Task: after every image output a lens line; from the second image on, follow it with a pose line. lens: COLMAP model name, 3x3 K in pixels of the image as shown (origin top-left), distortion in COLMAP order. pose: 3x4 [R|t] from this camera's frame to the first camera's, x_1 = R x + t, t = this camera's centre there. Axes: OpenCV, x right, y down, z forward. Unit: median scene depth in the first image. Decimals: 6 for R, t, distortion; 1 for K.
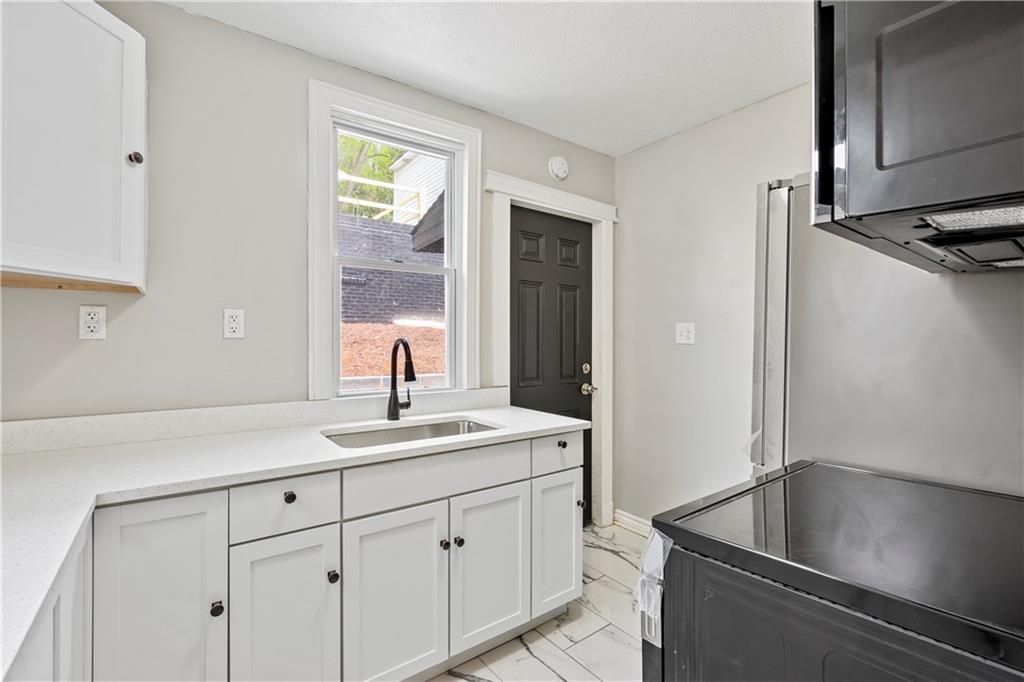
lens RADIAL K [[466.6, 0, 511.0], [0, 466.6, 339.7], [0, 0, 1]] dist [-0.000017, -0.000104]
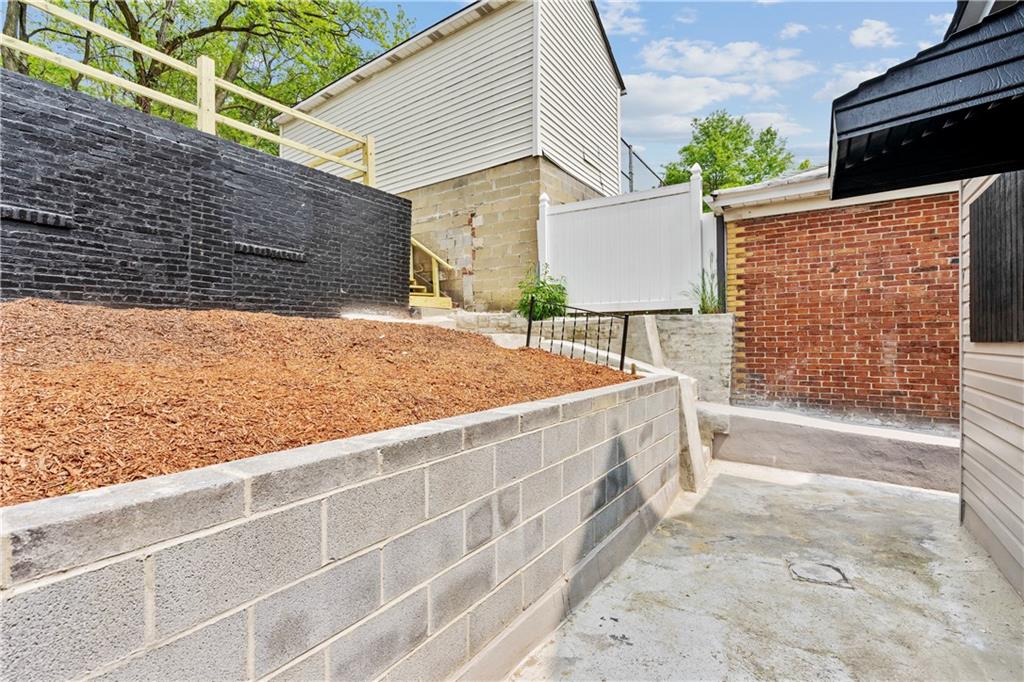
lens RADIAL K [[466.6, 0, 510.5], [0, 466.6, 342.4], [0, 0, 1]] dist [-0.000017, -0.000104]
pose [[0.944264, -0.008565, 0.329079, -0.252710], [0.004576, 0.999906, 0.012894, -0.006662], [-0.329158, -0.010669, 0.944215, 0.244568]]
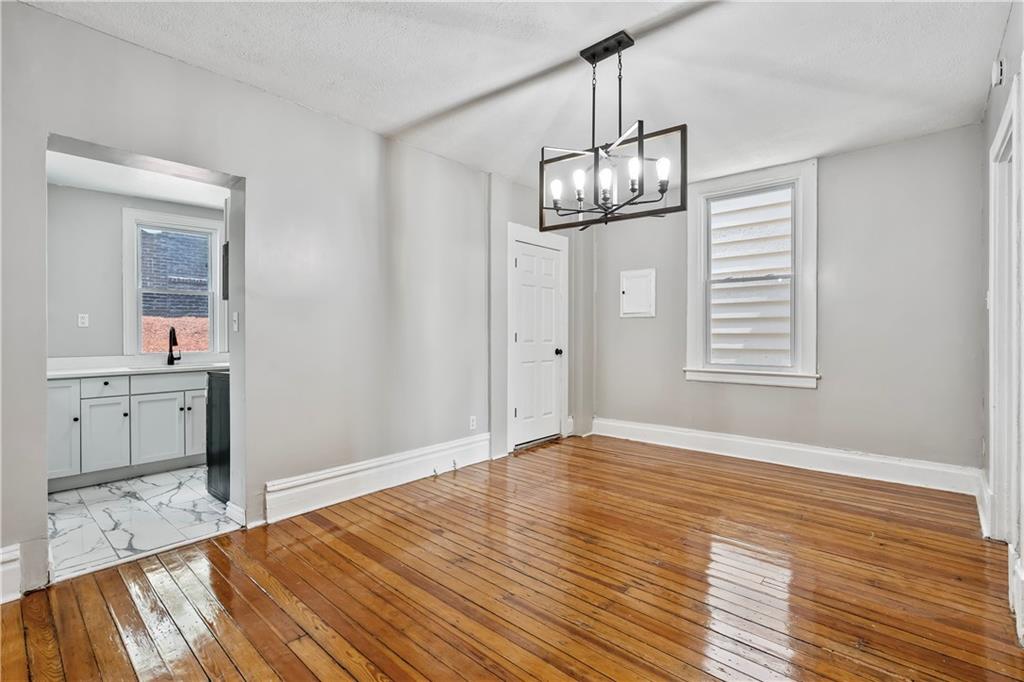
lens RADIAL K [[466.6, 0, 514.2], [0, 466.6, 338.2], [0, 0, 1]] dist [-0.000017, -0.000104]
pose [[0.980870, -0.004263, 0.194617, 0.900567], [0.002615, 0.999959, 0.008727, 0.033748], [-0.194646, -0.008051, 0.980841, -1.442808]]
